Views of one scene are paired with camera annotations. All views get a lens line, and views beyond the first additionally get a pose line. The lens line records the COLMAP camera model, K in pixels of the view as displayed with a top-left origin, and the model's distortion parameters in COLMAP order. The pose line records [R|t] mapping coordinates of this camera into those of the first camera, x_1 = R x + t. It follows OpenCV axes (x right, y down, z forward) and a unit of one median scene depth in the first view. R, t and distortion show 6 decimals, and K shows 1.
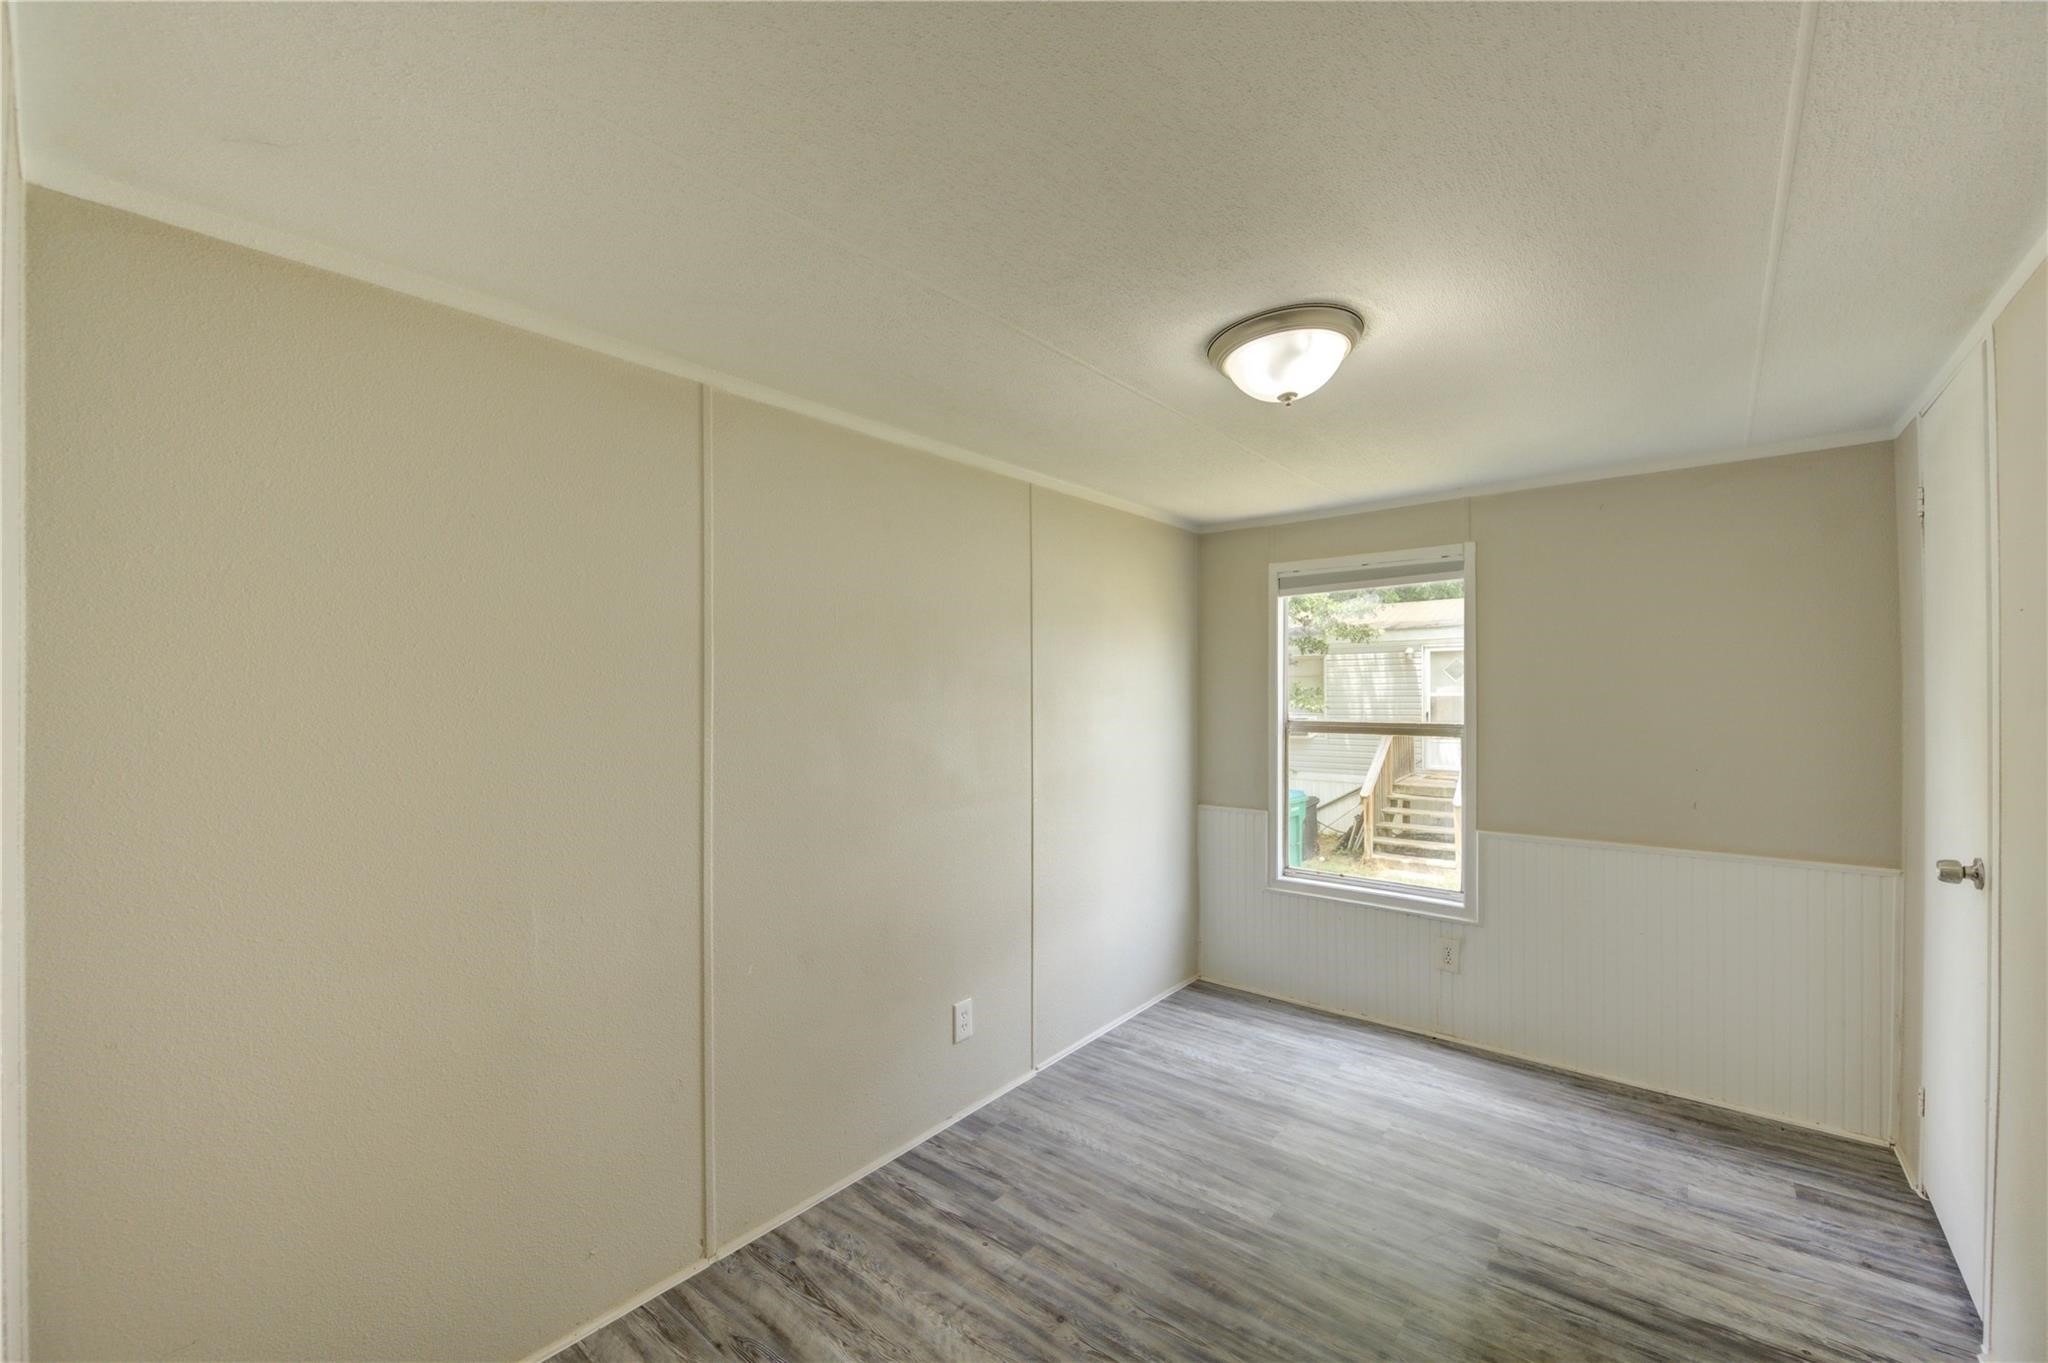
lens RADIAL K [[809.9, 0, 1045.3], [0, 809.9, 699.5], [0, 0, 1]] dist [-0.013726, 0.000353]
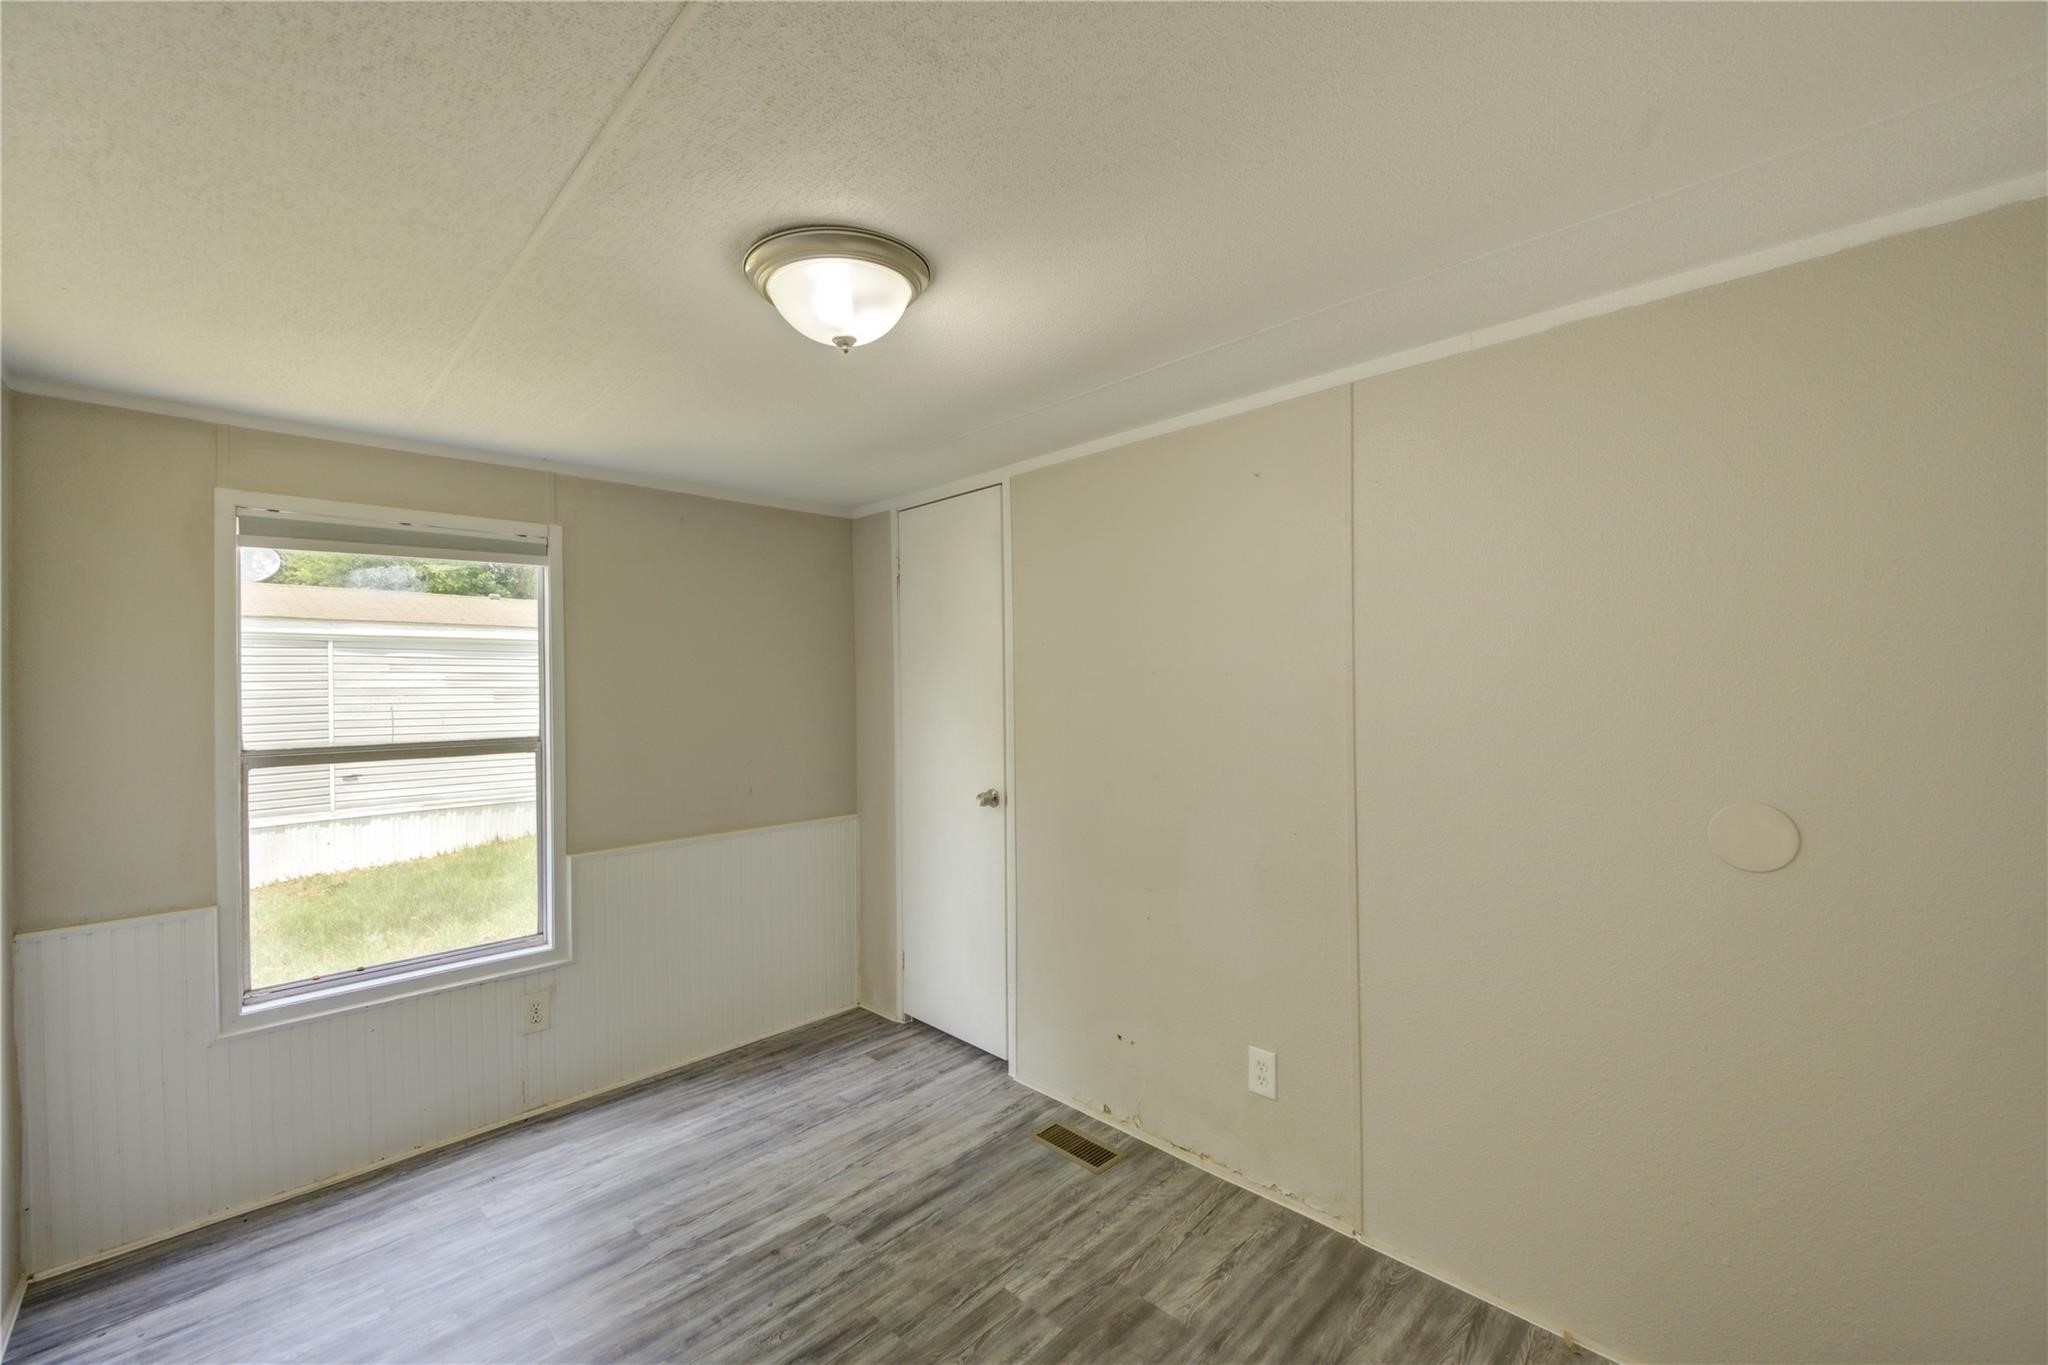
lens RADIAL K [[811.9, 0, 1036.3], [0, 811.9, 699.9], [0, 0, 1]] dist [-0.011025, -0.000029]
pose [[0.101530, -0.016367, 0.994698, -0.325831], [0.029112, 0.999485, 0.013475, -0.004543], [-0.994406, 0.027589, 0.101954, 0.458072]]
